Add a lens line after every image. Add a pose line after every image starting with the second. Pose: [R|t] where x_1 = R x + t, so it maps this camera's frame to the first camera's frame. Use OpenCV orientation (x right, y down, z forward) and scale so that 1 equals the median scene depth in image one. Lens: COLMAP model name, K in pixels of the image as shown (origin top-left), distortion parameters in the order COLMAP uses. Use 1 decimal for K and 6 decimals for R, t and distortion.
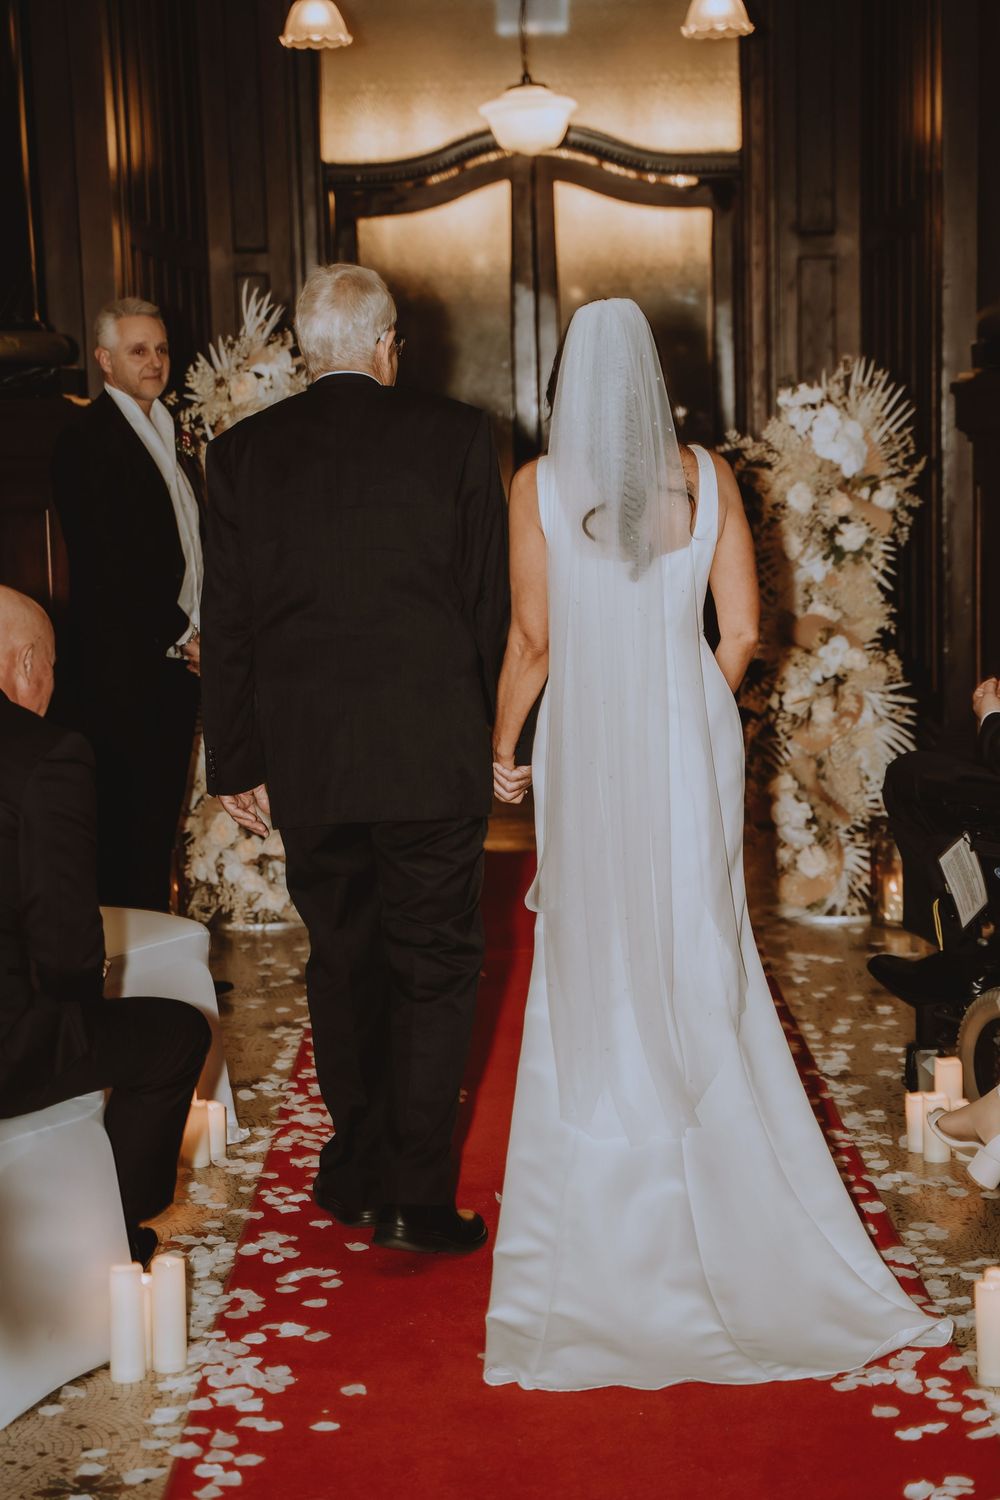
lens RADIAL K [[3269.6, 0, 500.0], [0, 3269.6, 750.0], [0, 0, 1]] dist [0.393785, 0.150842]
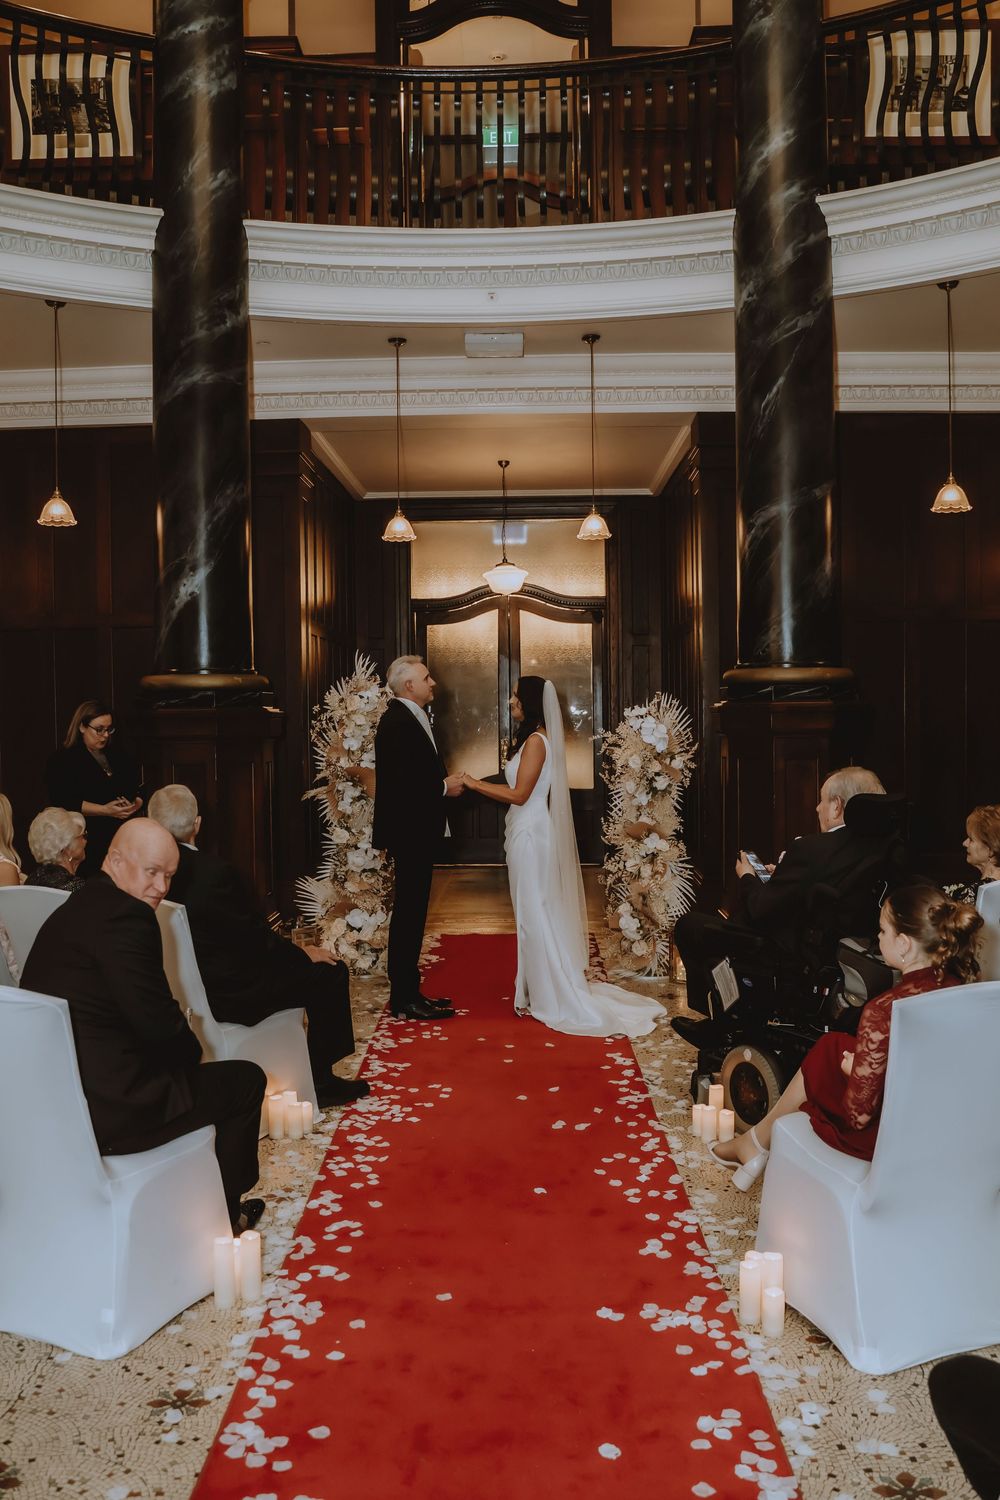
lens RADIAL K [[1344.0, 0, 500.0], [0, 1344.0, 750.0], [0, 0, 1]] dist [-0.077176, 0.003790]
pose [[0.999876, 0.014644, -0.005767, 0.023126], [-0.015024, 0.997264, -0.072383, -0.038162], [0.004691, 0.072460, 0.997360, 0.304691]]
